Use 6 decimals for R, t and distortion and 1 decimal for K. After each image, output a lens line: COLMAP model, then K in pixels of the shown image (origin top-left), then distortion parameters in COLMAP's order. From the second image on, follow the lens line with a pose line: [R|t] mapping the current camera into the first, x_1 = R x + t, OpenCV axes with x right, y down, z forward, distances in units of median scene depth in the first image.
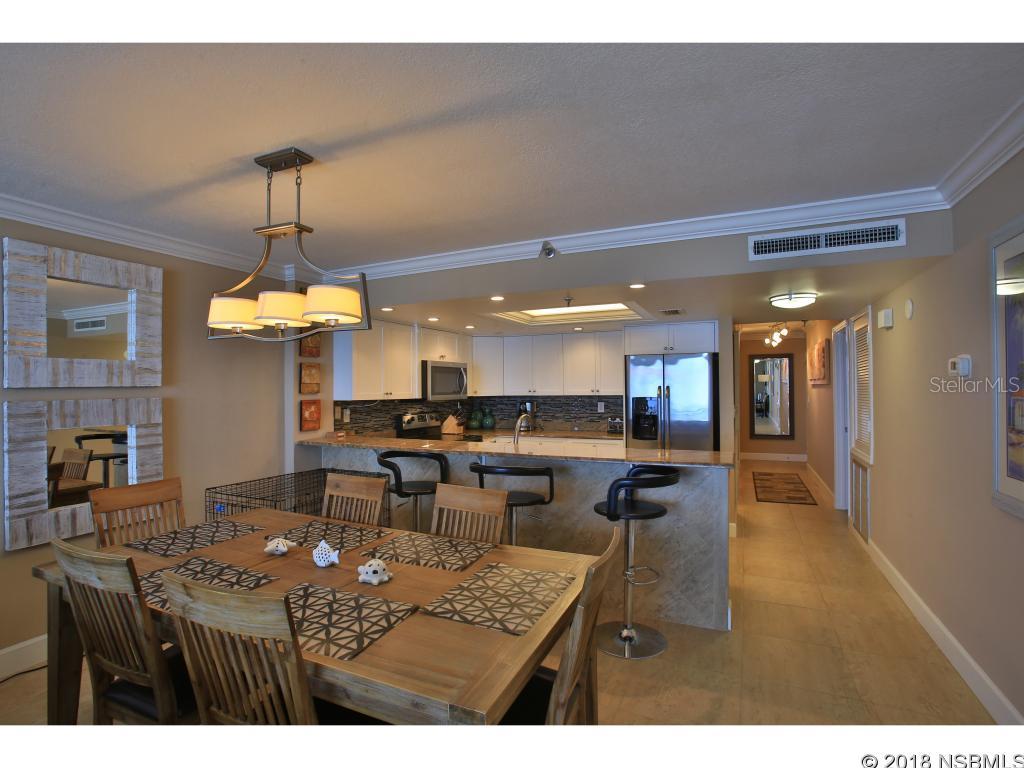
lens RADIAL K [[508.2, 0, 505.3], [0, 508.2, 382.6], [0, 0, 1]] dist [-0.057241, 0.025426]
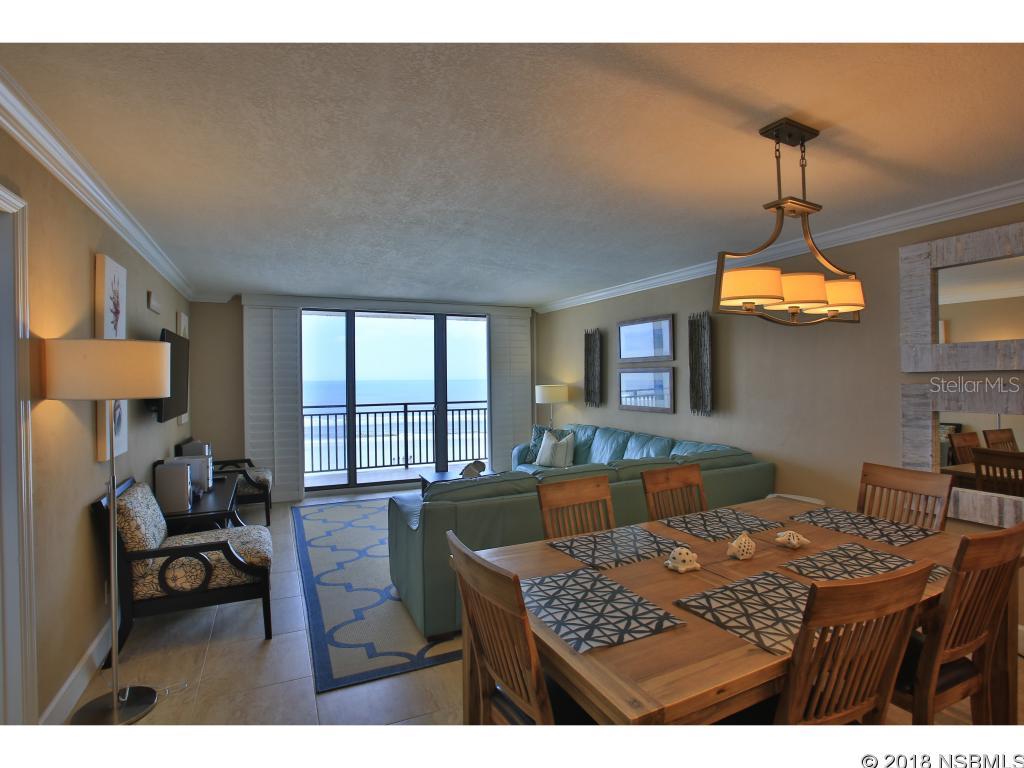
lens RADIAL K [[508.2, 0, 505.3], [0, 508.2, 382.6], [0, 0, 1]] dist [-0.057241, 0.025426]
pose [[-0.630707, 0.018447, -0.775802, 0.627136], [0.019291, 0.999781, 0.008090, 0.008338], [0.775781, -0.009864, -0.630925, 1.167370]]
